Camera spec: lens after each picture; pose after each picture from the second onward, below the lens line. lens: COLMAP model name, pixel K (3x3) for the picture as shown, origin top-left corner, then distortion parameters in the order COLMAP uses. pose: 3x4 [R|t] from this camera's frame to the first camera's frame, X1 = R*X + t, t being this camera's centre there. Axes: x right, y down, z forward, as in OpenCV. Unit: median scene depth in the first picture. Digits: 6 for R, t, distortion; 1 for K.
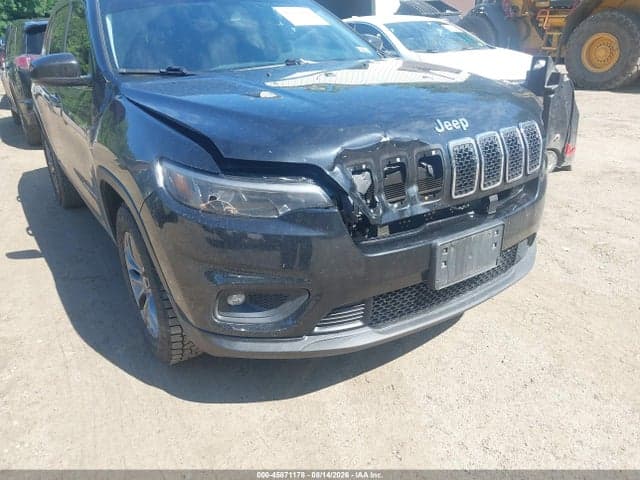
lens RADIAL K [[495.7, 0, 320.0], [0, 495.7, 240.0], [0, 0, 1]] dist [0.011917, -0.002551]
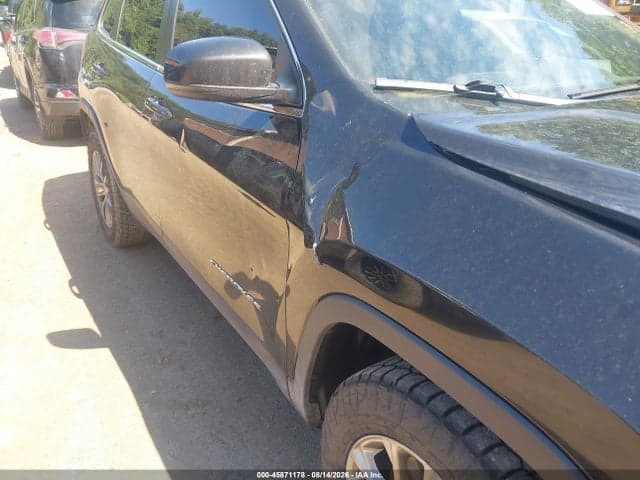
lens RADIAL K [[510.2, 0, 330.0], [0, 510.2, 239.6], [0, 0, 1]] dist [0.009848, 0.003921]
pose [[0.998131, 0.055185, 0.026247, -0.526159], [-0.055289, 0.998465, 0.003251, -0.219900], [-0.026027, -0.004696, 0.999650, 0.592923]]
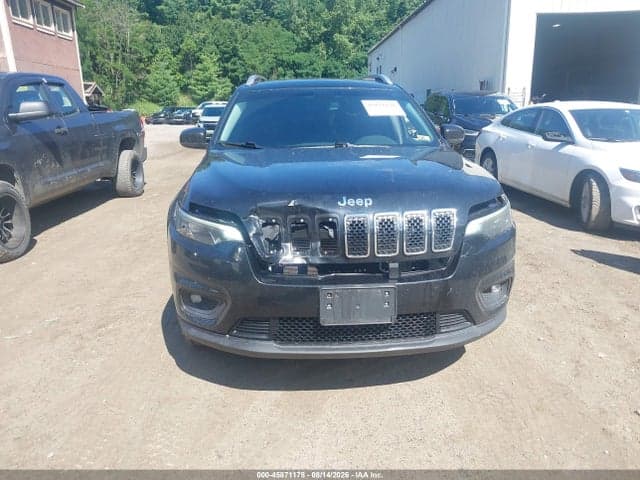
lens RADIAL K [[495.7, 0, 320.0], [0, 495.7, 240.0], [0, 0, 1]] dist [0.011917, -0.002551]
pose [[0.879883, 0.159187, -0.447734, 0.666511], [-0.215844, 0.973297, -0.078130, -0.010616], [0.423341, 0.165386, 0.890747, -0.153613]]
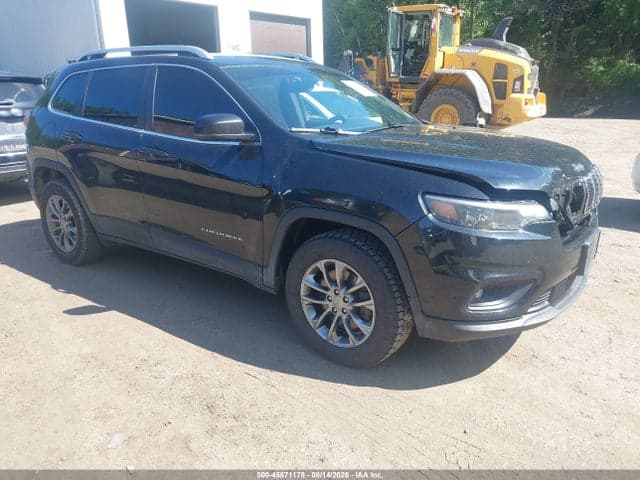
lens RADIAL K [[495.9, 0, 320.0], [0, 495.9, 240.0], [0, 0, 1]] dist [-0.004785, -0.011625]
pose [[0.941983, -0.057472, 0.330703, -0.872419], [0.094063, 0.990954, -0.095717, 0.053286], [-0.322211, 0.121270, 0.938868, -0.135837]]
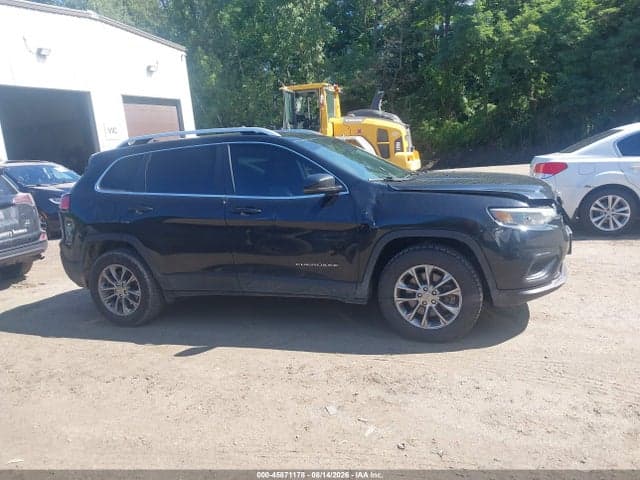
lens RADIAL K [[495.7, 0, 320.0], [0, 495.7, 240.0], [0, 0, 1]] dist [0.011917, -0.002551]
pose [[0.809128, -0.119037, 0.575450, -1.758814], [0.267594, 0.946479, -0.180472, 0.124183], [-0.523168, 0.300012, 0.797676, -0.205954]]
